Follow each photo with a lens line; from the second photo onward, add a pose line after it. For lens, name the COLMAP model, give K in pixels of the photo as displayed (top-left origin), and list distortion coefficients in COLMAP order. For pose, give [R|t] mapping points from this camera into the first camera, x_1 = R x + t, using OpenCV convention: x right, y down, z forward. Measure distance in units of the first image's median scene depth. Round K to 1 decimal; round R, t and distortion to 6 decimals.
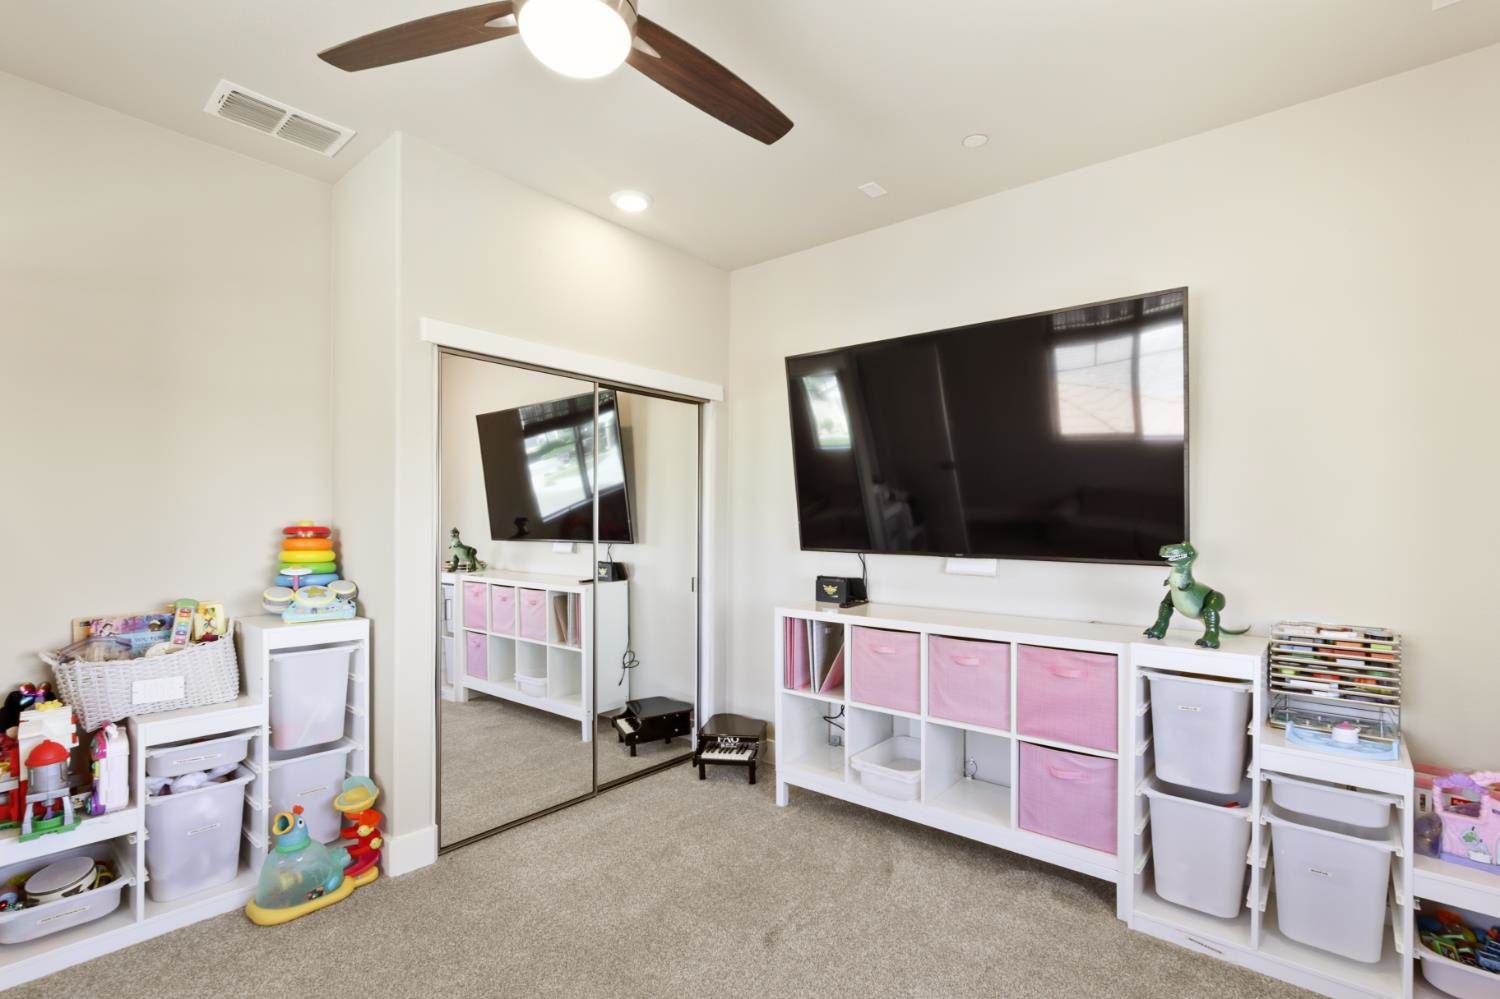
lens RADIAL K [[707.3, 0, 745.6], [0, 707.3, 506.1], [0, 0, 1]] dist [0.003742, 0.000290]
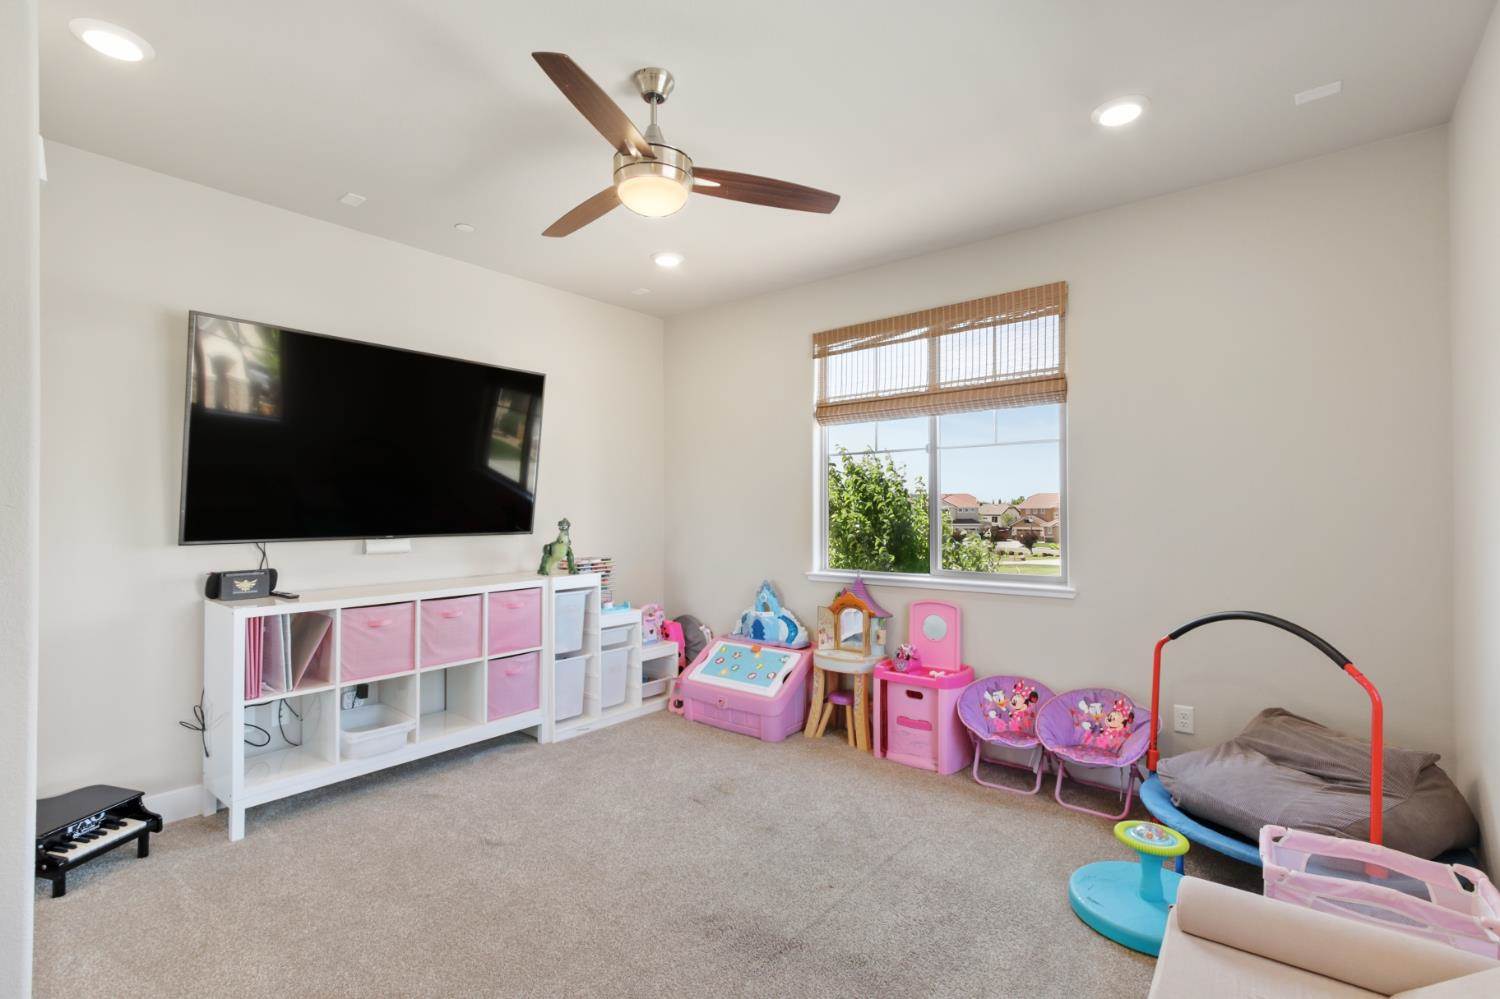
lens RADIAL K [[707.3, 0, 745.6], [0, 707.3, 506.1], [0, 0, 1]] dist [0.003742, 0.000290]
pose [[-0.034118, 0.005378, 0.999403, -0.965485], [-0.007661, 0.999955, -0.005642, 0.023165], [-0.999388, -0.007849, -0.034076, 0.487267]]
